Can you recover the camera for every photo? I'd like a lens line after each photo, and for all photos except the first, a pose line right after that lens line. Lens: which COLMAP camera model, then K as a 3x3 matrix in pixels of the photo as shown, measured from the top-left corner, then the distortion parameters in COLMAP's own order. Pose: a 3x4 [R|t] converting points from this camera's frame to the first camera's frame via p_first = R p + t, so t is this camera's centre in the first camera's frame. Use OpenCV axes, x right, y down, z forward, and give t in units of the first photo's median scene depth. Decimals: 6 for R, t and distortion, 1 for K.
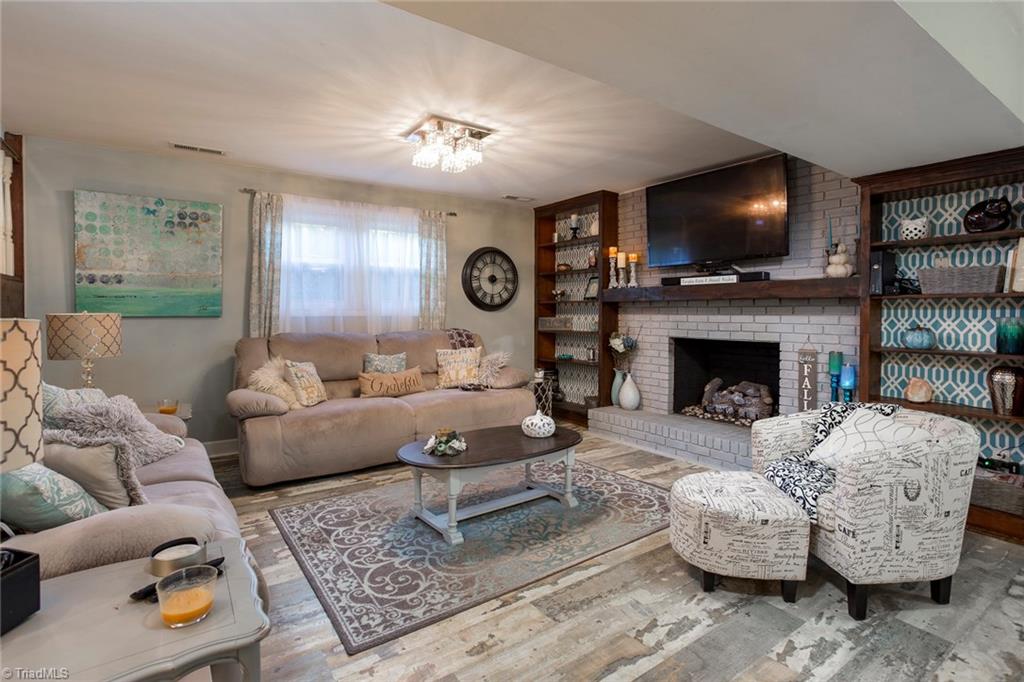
lens RADIAL K [[492.4, 0, 509.6], [0, 492.4, 317.1], [0, 0, 1]] dist [-0.017403, 0.000492]
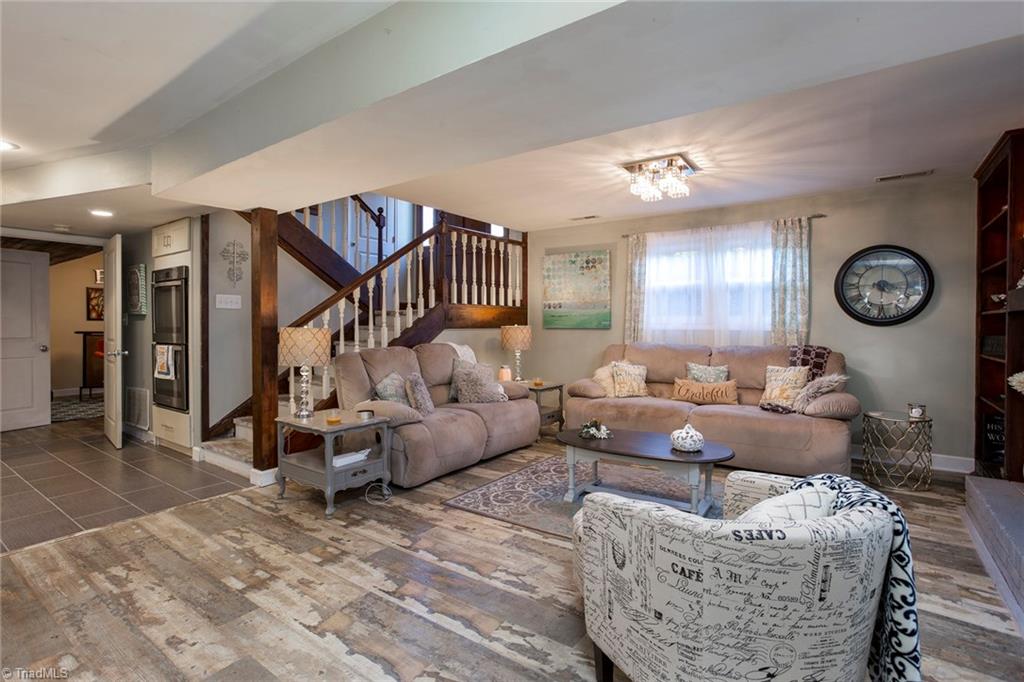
lens RADIAL K [[496.5, 0, 516.1], [0, 496.5, 325.9], [0, 0, 1]] dist [-0.046560, 0.000111]
pose [[0.346289, 0.004455, -0.938117, 0.717179], [-0.015464, 0.999880, -0.000960, -0.003953], [0.938000, 0.014840, 0.346316, 0.268162]]
